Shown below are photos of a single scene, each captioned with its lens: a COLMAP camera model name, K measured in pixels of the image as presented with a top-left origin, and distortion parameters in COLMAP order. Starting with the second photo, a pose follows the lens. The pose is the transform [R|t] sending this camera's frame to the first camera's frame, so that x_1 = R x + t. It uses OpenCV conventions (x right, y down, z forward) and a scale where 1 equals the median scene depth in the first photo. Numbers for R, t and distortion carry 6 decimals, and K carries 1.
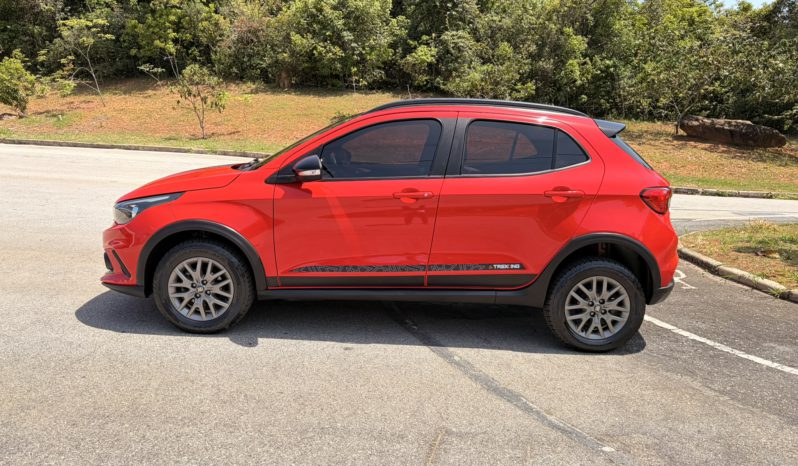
lens RADIAL K [[614.8, 0, 400.6], [0, 614.8, 234.6], [0, 0, 1]] dist [0.028906, -0.021618]
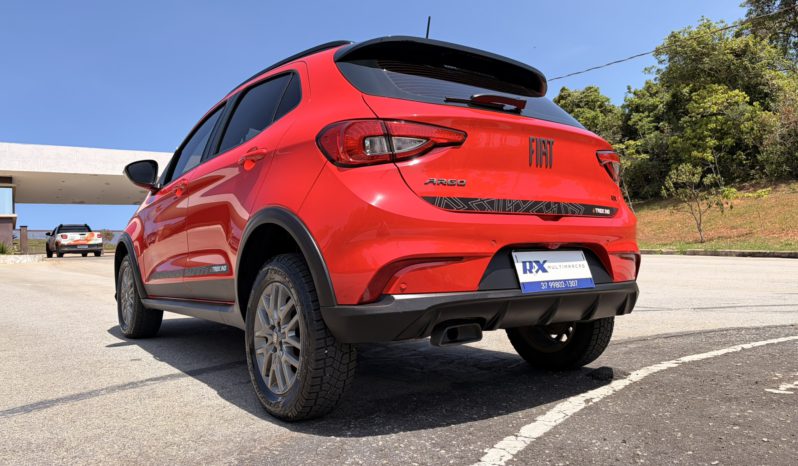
lens RADIAL K [[614.8, 0, 396.9], [0, 614.8, 234.6], [0, 0, 1]] dist [0.028906, -0.021618]
pose [[0.574705, -0.071818, -0.815204, 0.127361], [-0.102487, 0.981983, -0.158763, 0.018889], [0.811918, 0.174790, 0.556990, 0.102926]]
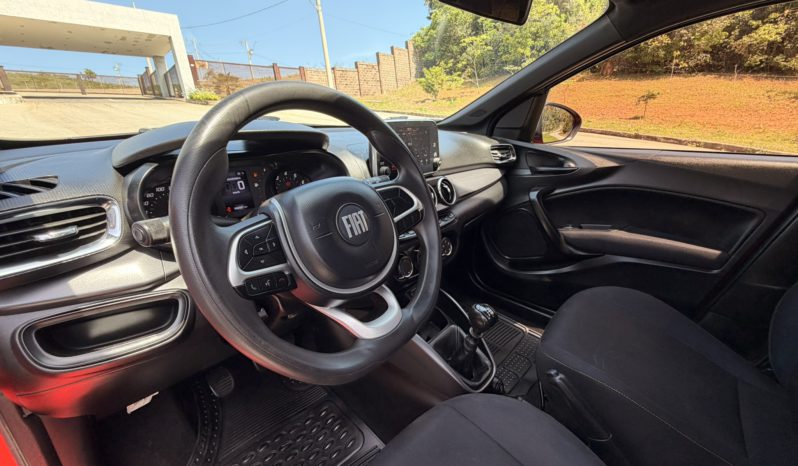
lens RADIAL K [[338.9, 0, 399.7], [0, 338.9, 234.2], [0, 0, 1]] dist [0.003128, -0.001538]
pose [[0.756772, 0.231090, -0.611468, -0.002127], [-0.119512, 0.968573, 0.218138, -0.017569], [0.642660, -0.092003, 0.760607, 0.143448]]
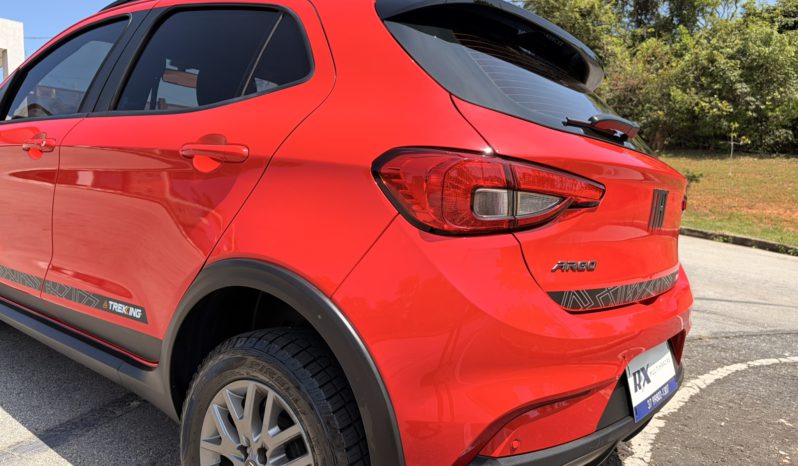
lens RADIAL K [[614.8, 0, 396.5], [0, 614.8, 235.9], [0, 0, 1]] dist [0.028906, -0.021618]
pose [[0.781324, 0.105878, -0.615079, 0.080918], [-0.176678, 0.982716, -0.055268, -0.001566], [0.598596, 0.151854, 0.786526, 0.101327]]
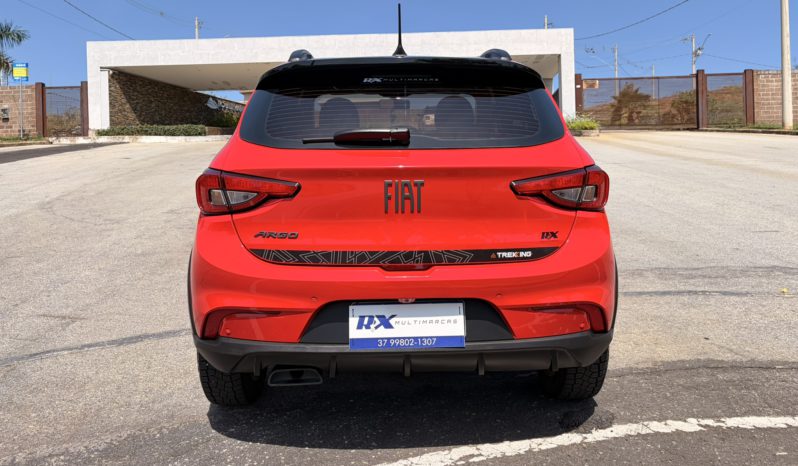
lens RADIAL K [[614.8, 0, 394.5], [0, 614.8, 228.4], [0, 0, 1]] dist [0.028906, -0.021618]
pose [[-0.005522, 0.134419, -0.990909, 0.150097], [-0.156043, 0.978670, 0.133628, -0.019850], [0.987735, 0.155363, 0.015571, 0.173985]]
